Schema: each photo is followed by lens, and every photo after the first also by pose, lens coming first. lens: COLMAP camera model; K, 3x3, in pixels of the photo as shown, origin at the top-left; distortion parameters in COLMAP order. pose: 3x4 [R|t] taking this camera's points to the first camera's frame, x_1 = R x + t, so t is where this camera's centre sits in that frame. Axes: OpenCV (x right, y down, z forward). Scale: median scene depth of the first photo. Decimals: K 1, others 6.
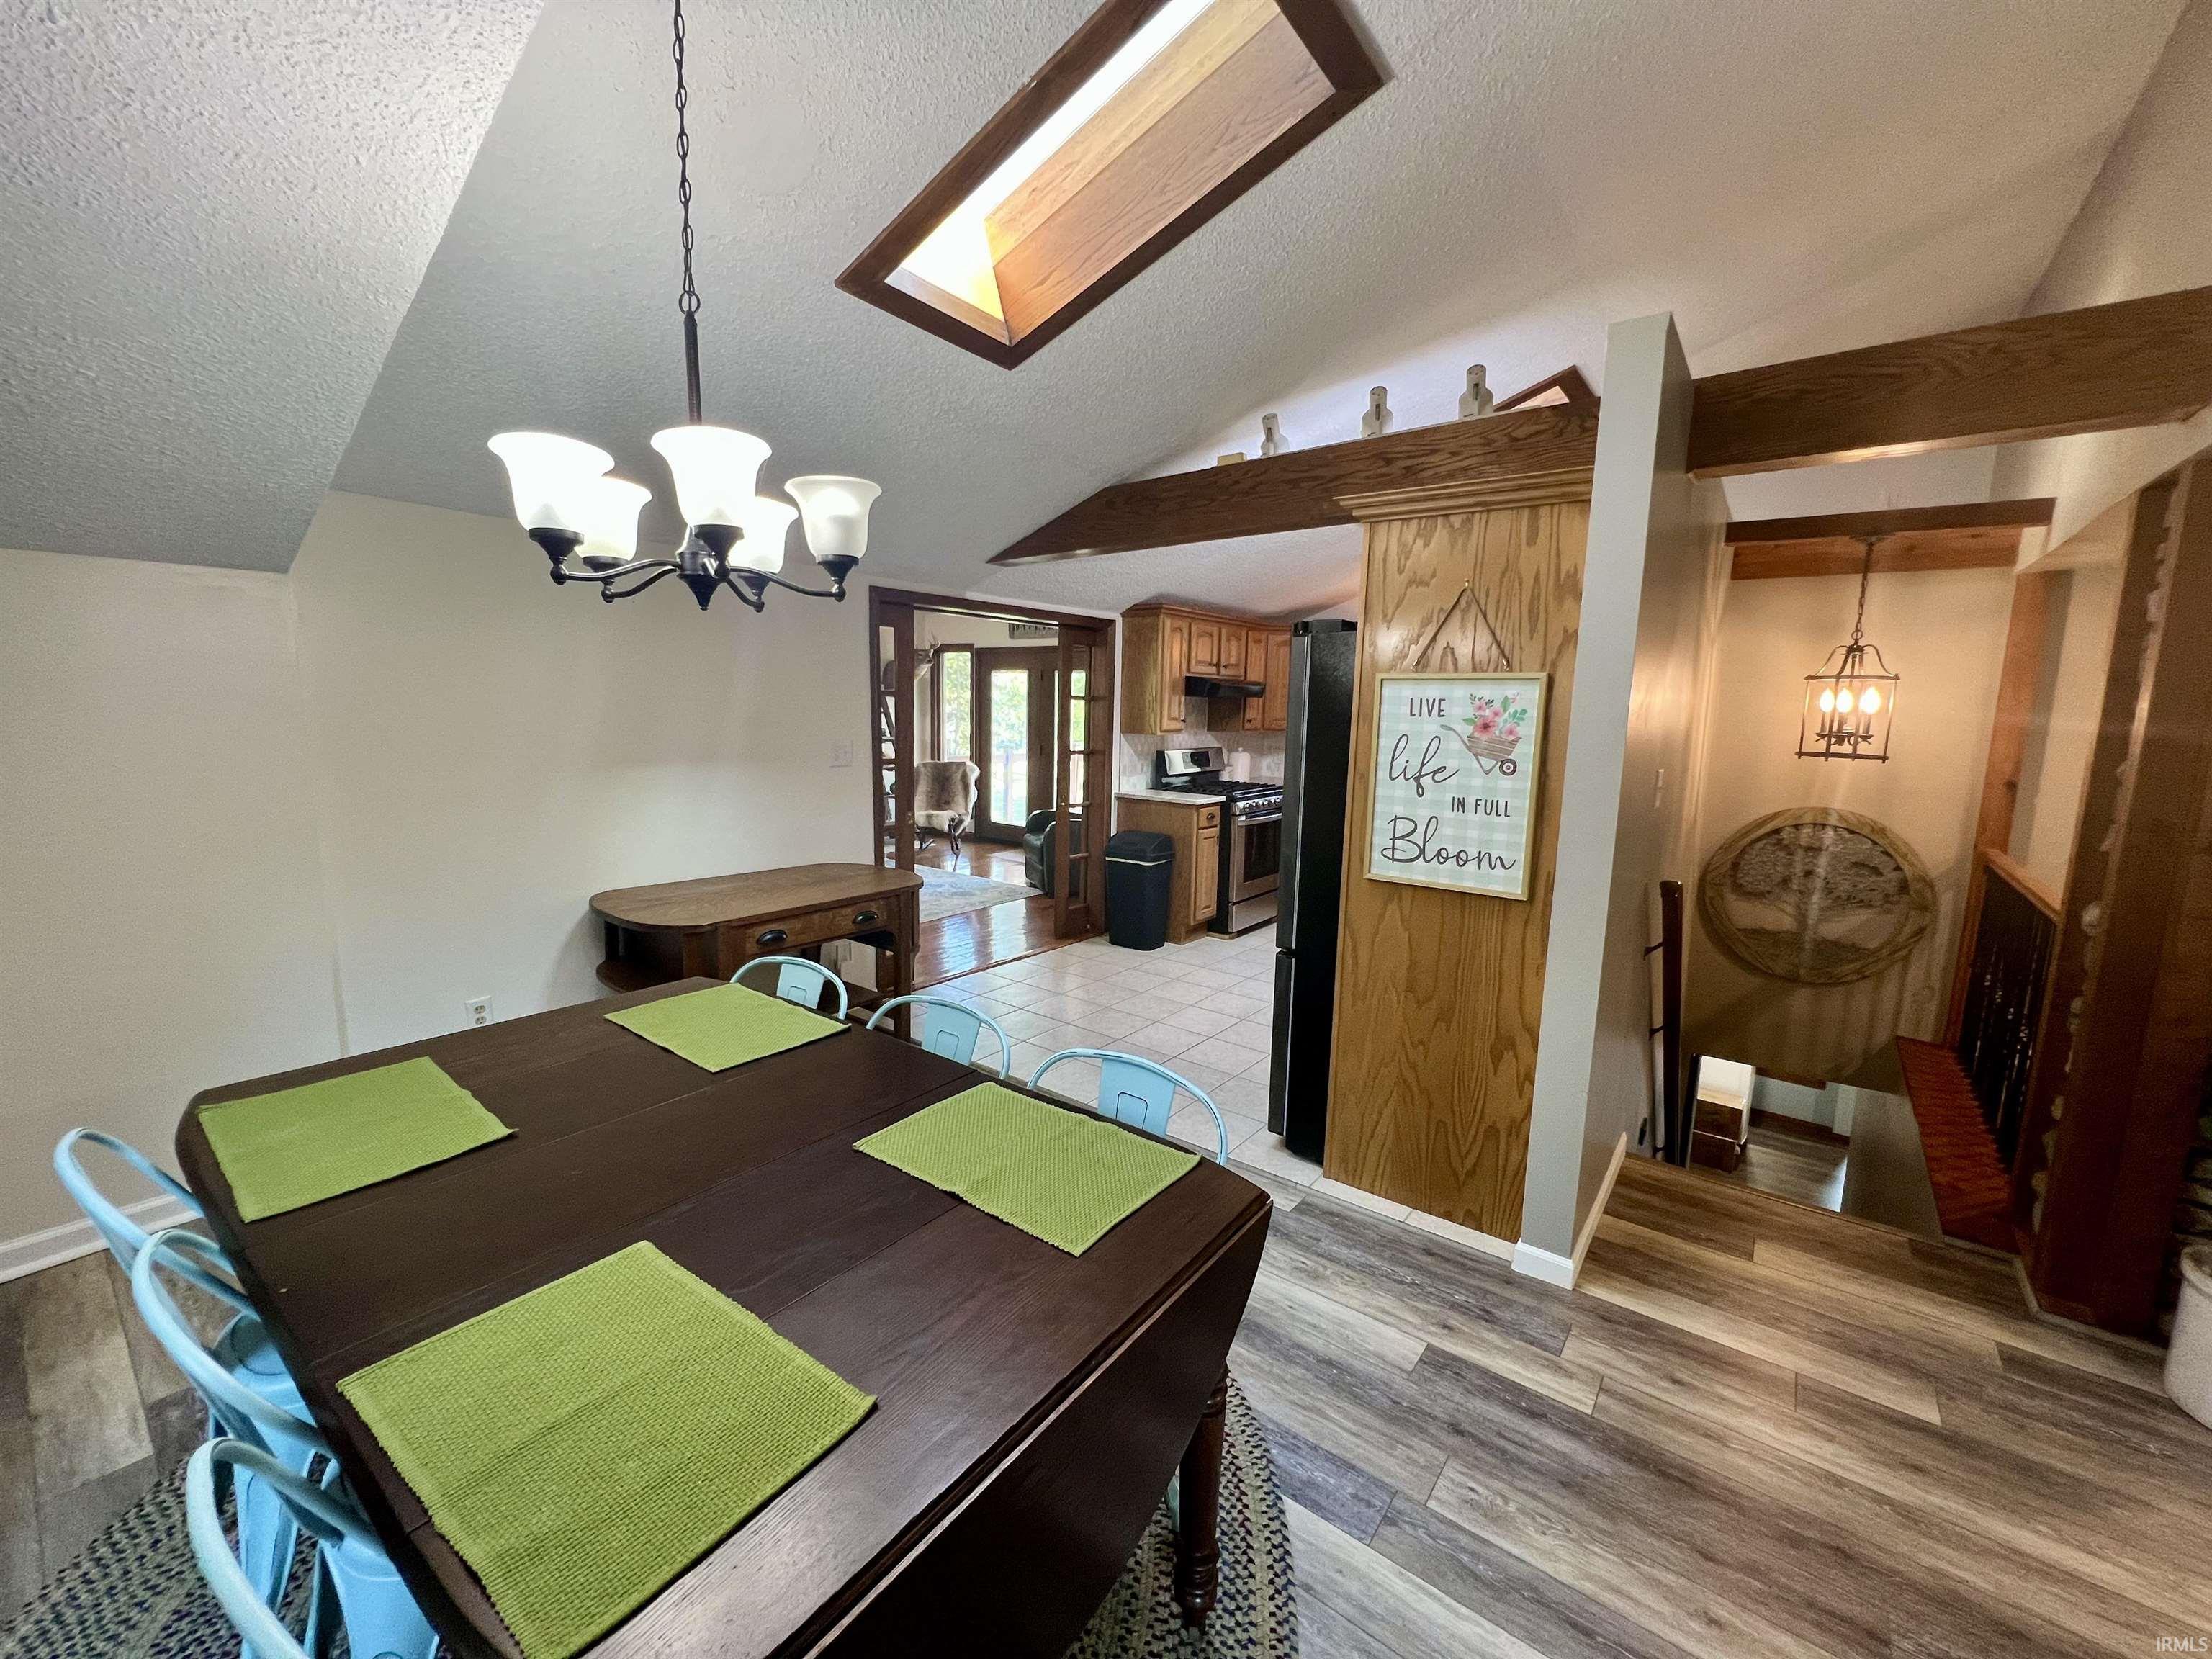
lens RADIAL K [[885.8, 0, 1102.7], [0, 885.8, 826.4], [0, 0, 1]] dist [0.000086, -0.000313]
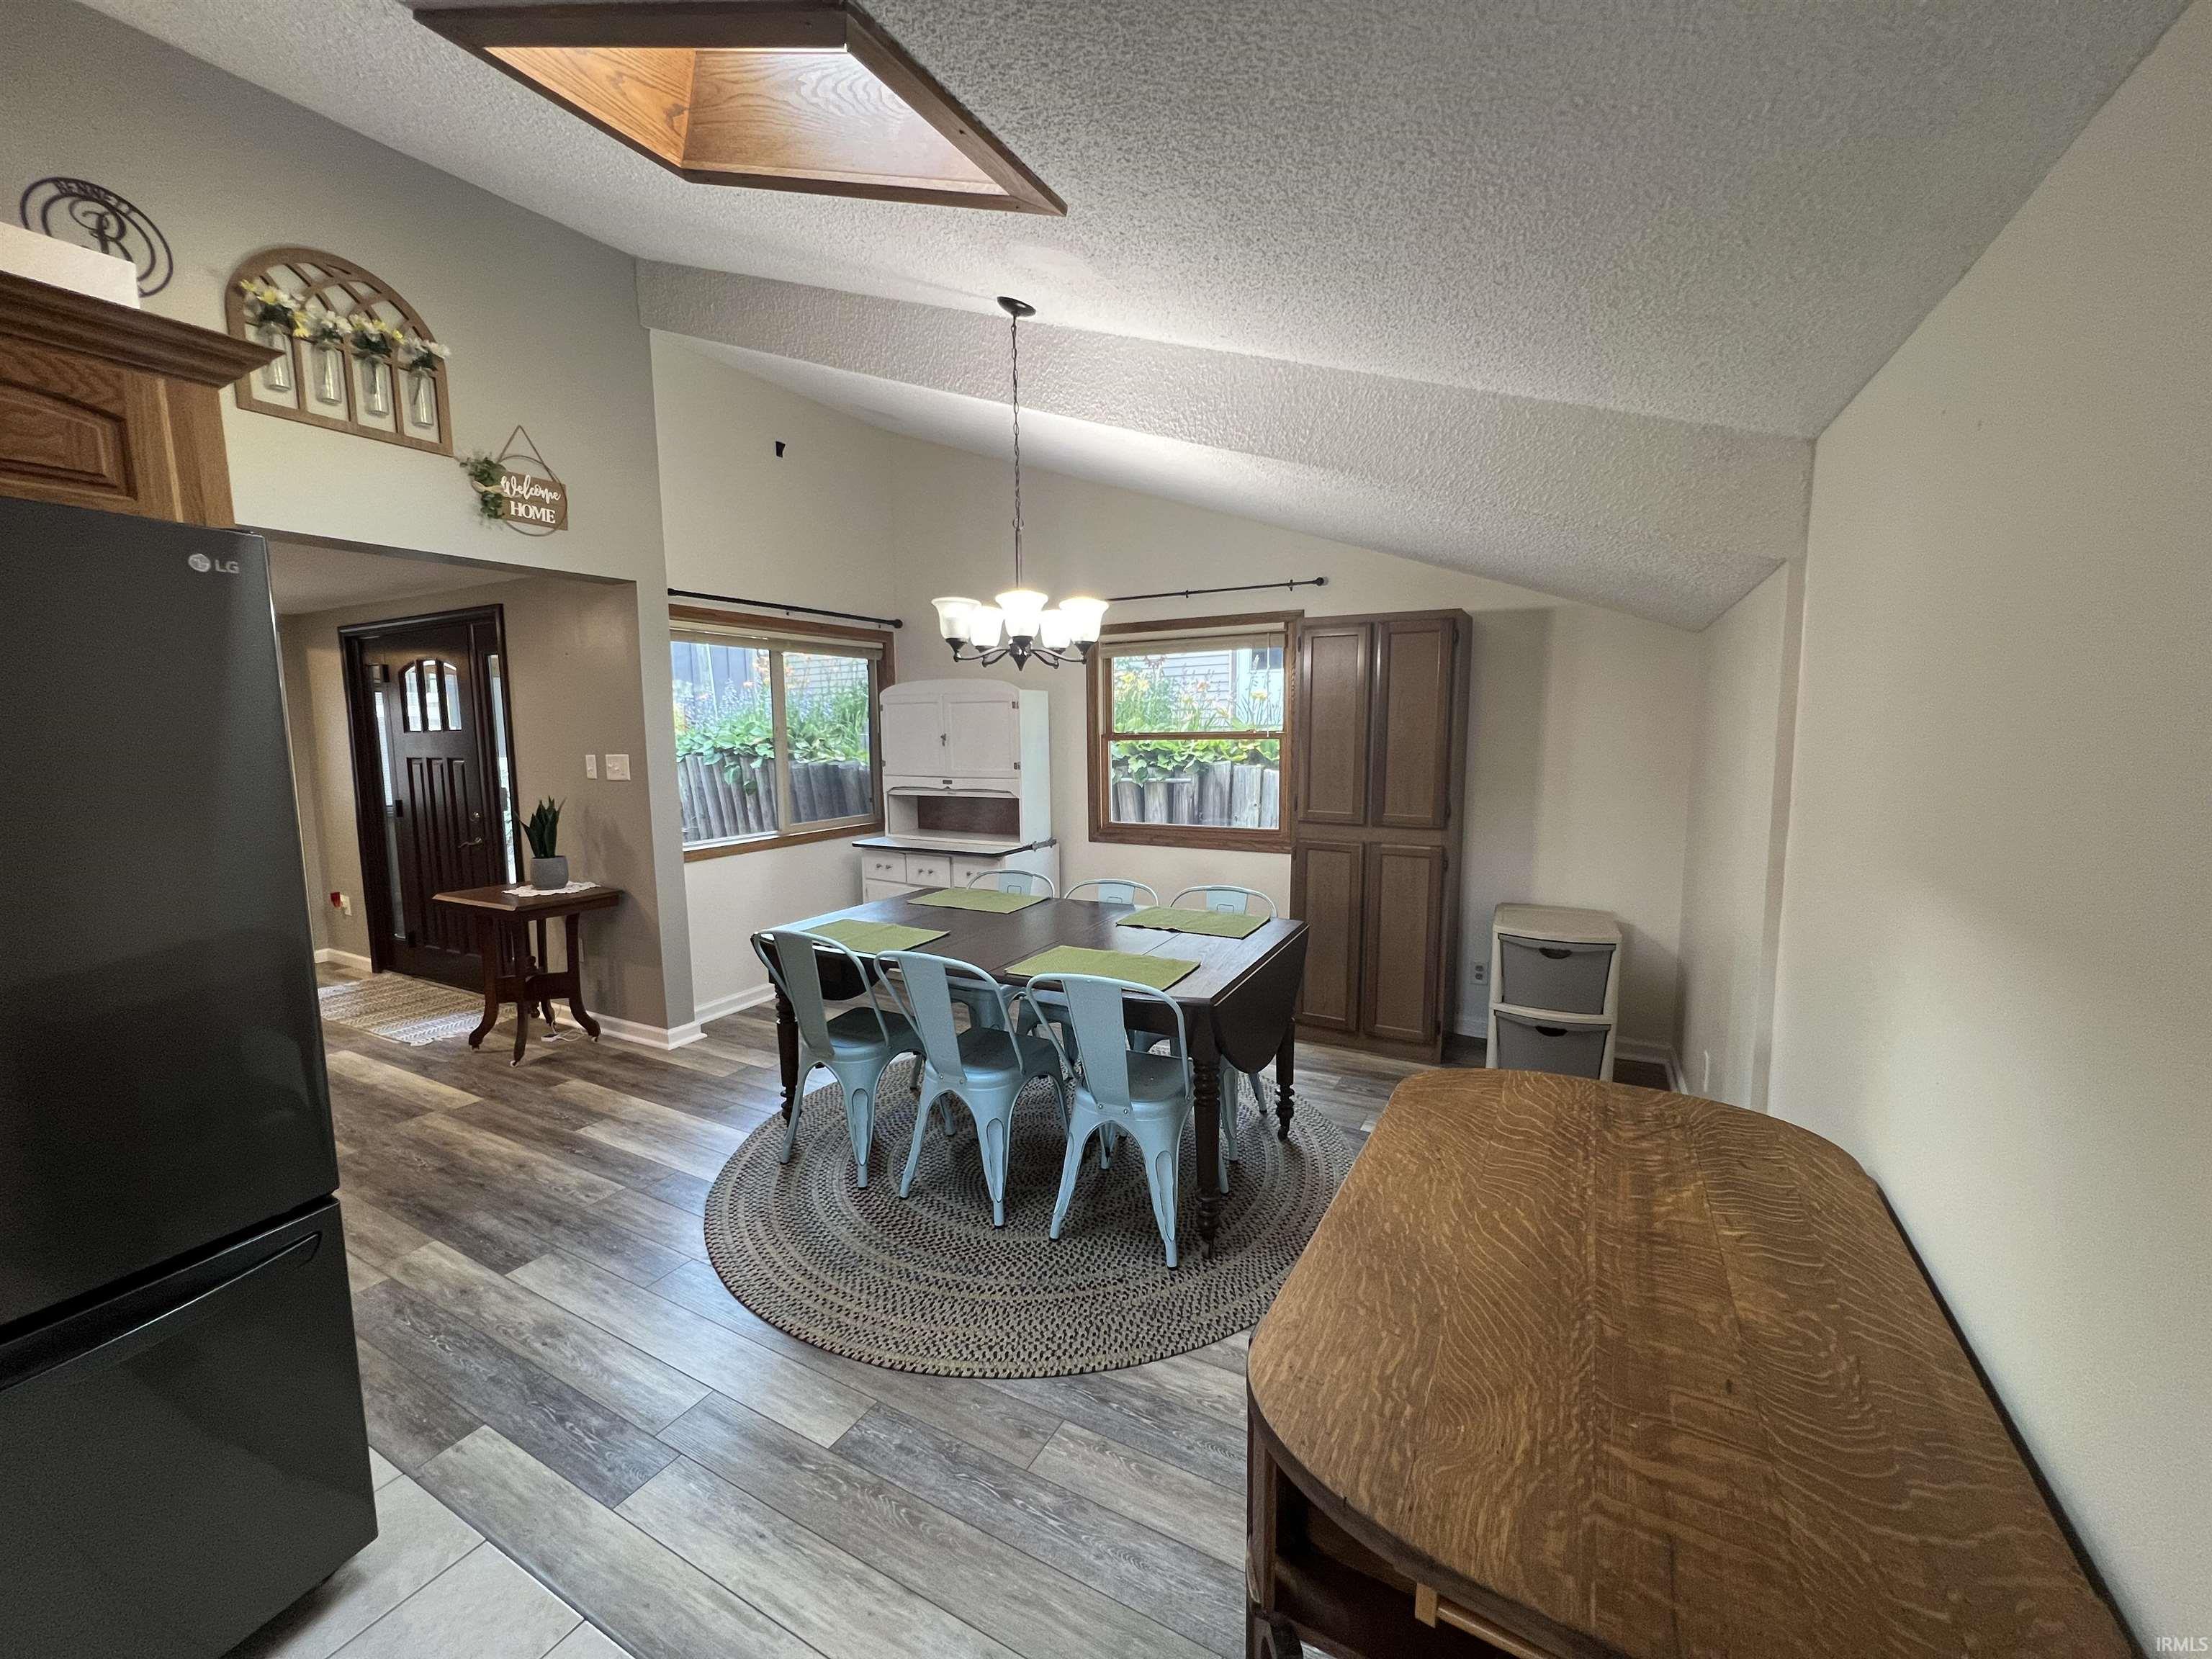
lens RADIAL K [[885.8, 0, 1102.7], [0, 885.8, 826.4], [0, 0, 1]] dist [0.000086, -0.000313]
pose [[-0.988086, 0.009993, -0.153578, -0.117303], [-0.028563, 0.968646, 0.246797, -0.143675], [0.151229, 0.248243, -0.956820, 1.103240]]
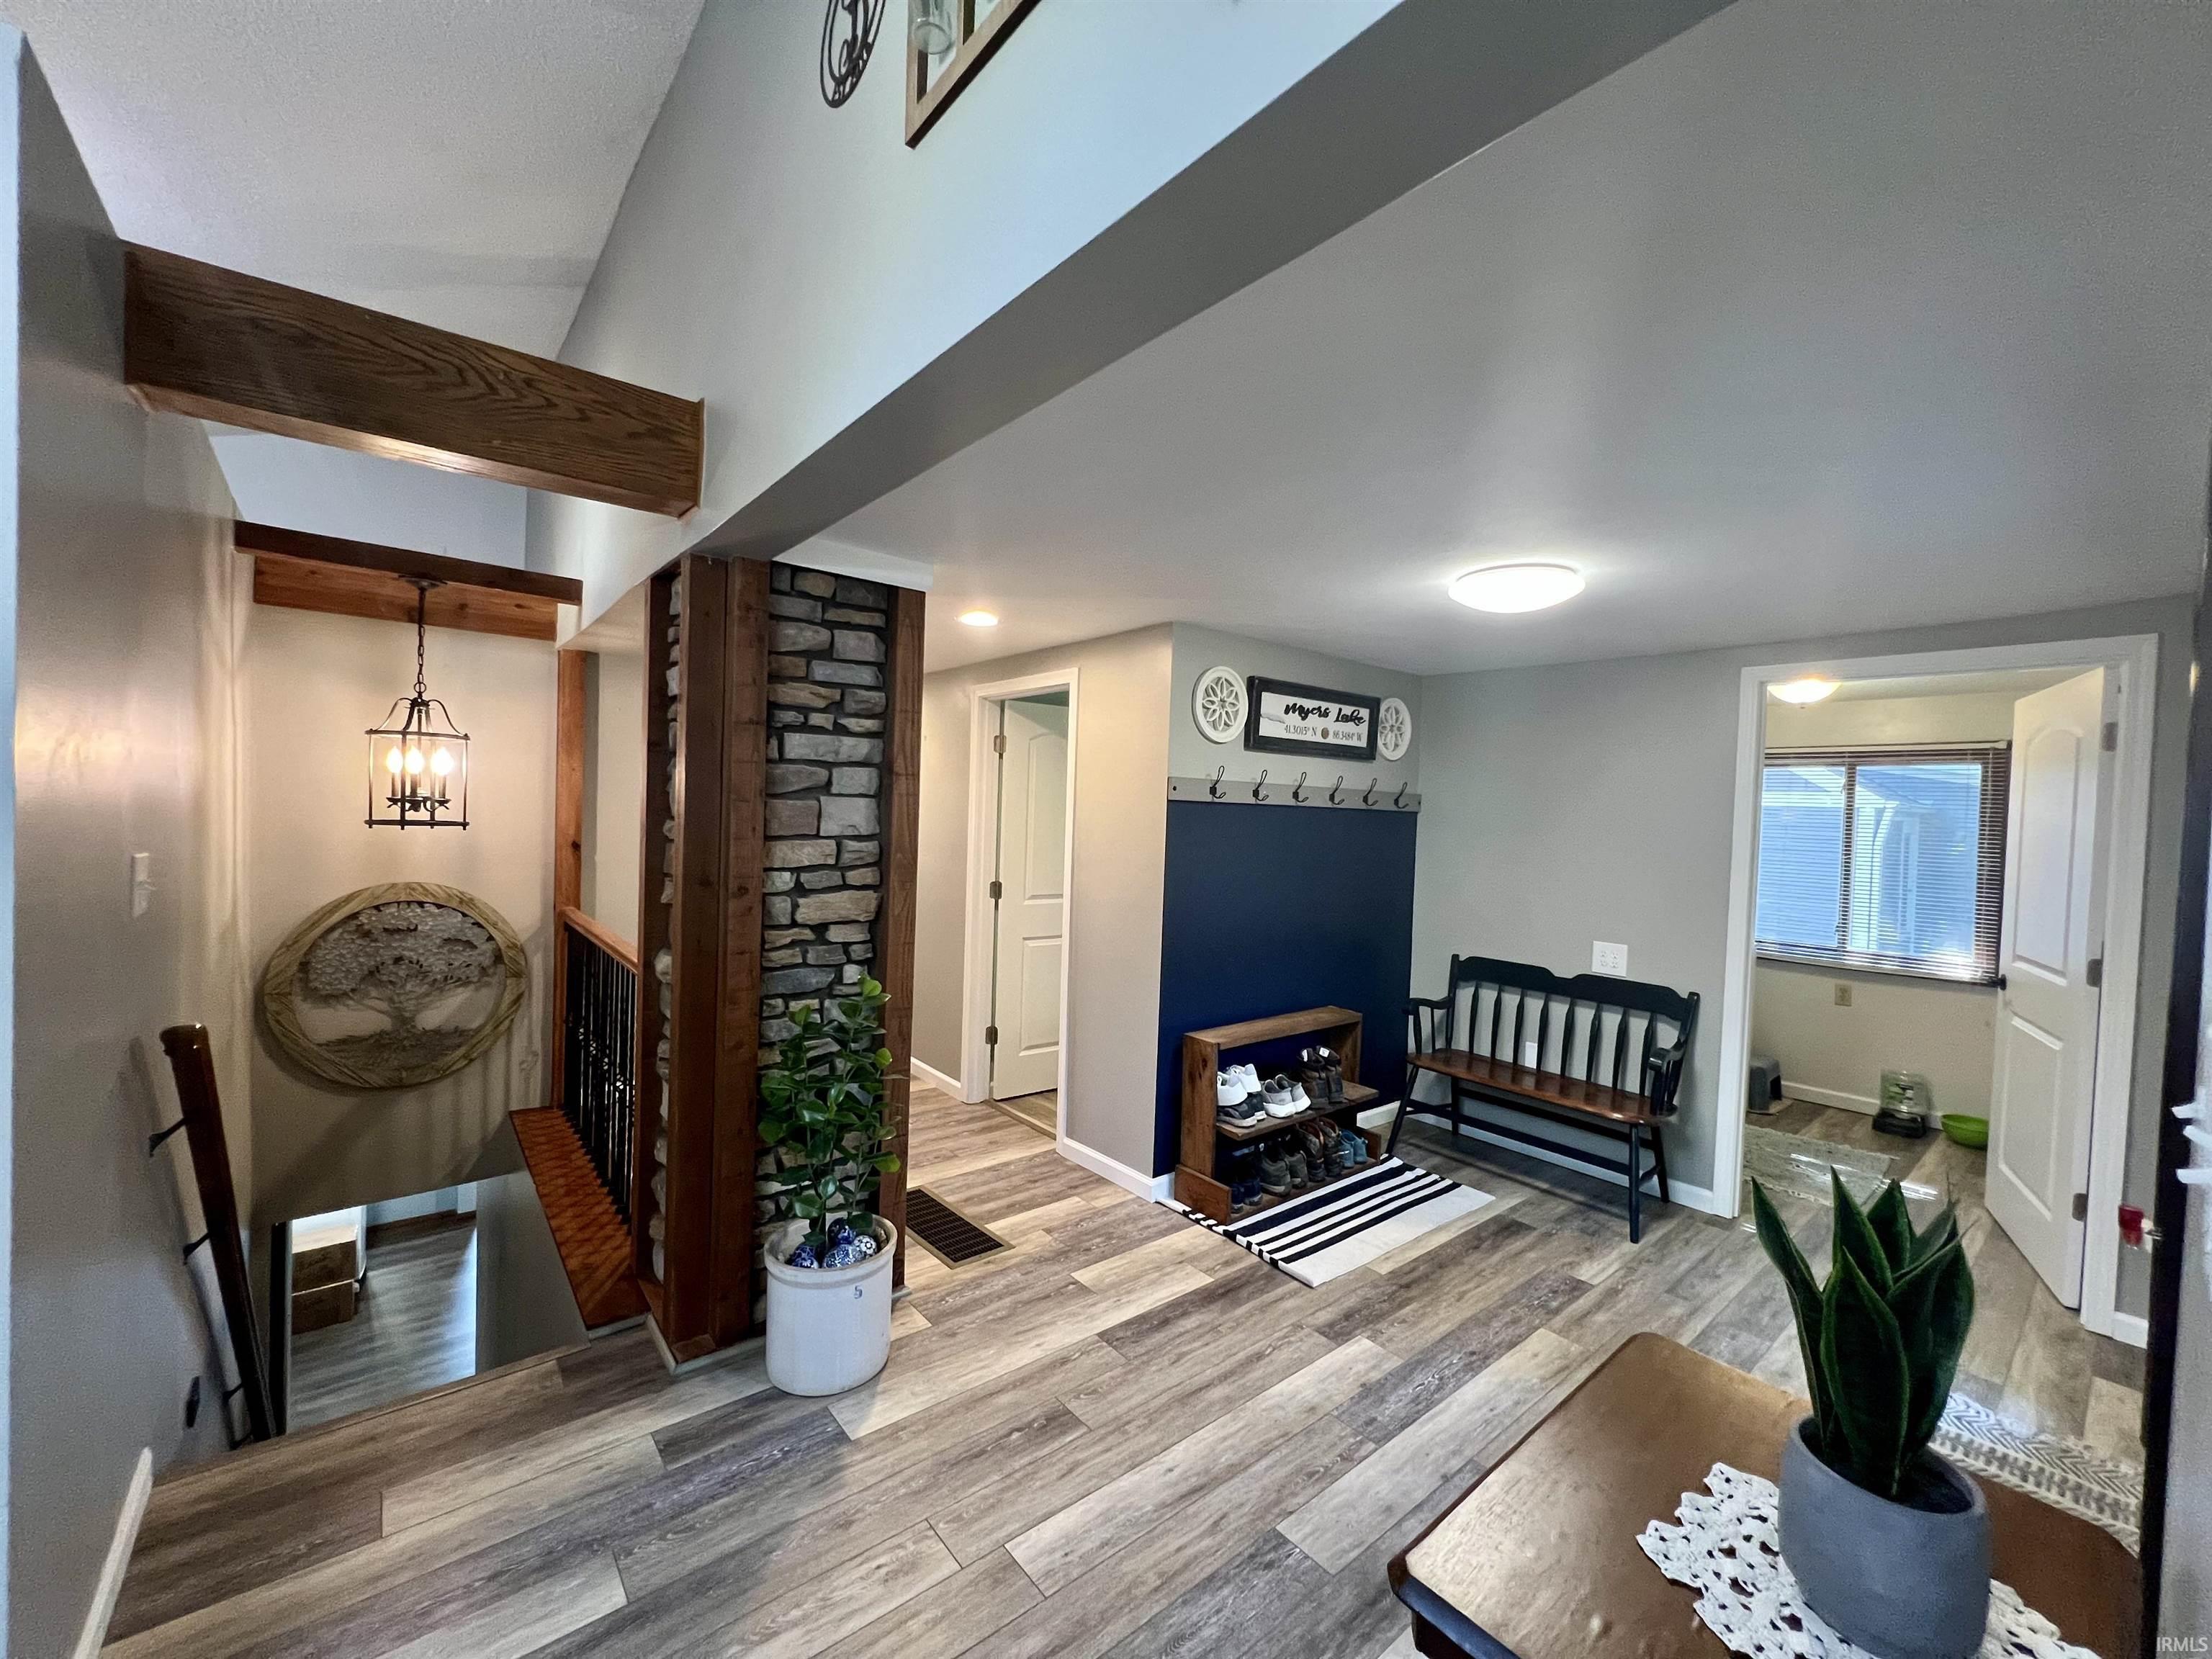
lens RADIAL K [[885.8, 0, 1102.7], [0, 885.8, 826.4], [0, 0, 1]] dist [0.000086, -0.000313]
pose [[0.217696, -0.035009, 0.975389, 0.120976], [0.110678, 0.993796, 0.010968, -0.010750], [-0.969721, 0.105566, 0.220220, 0.144582]]
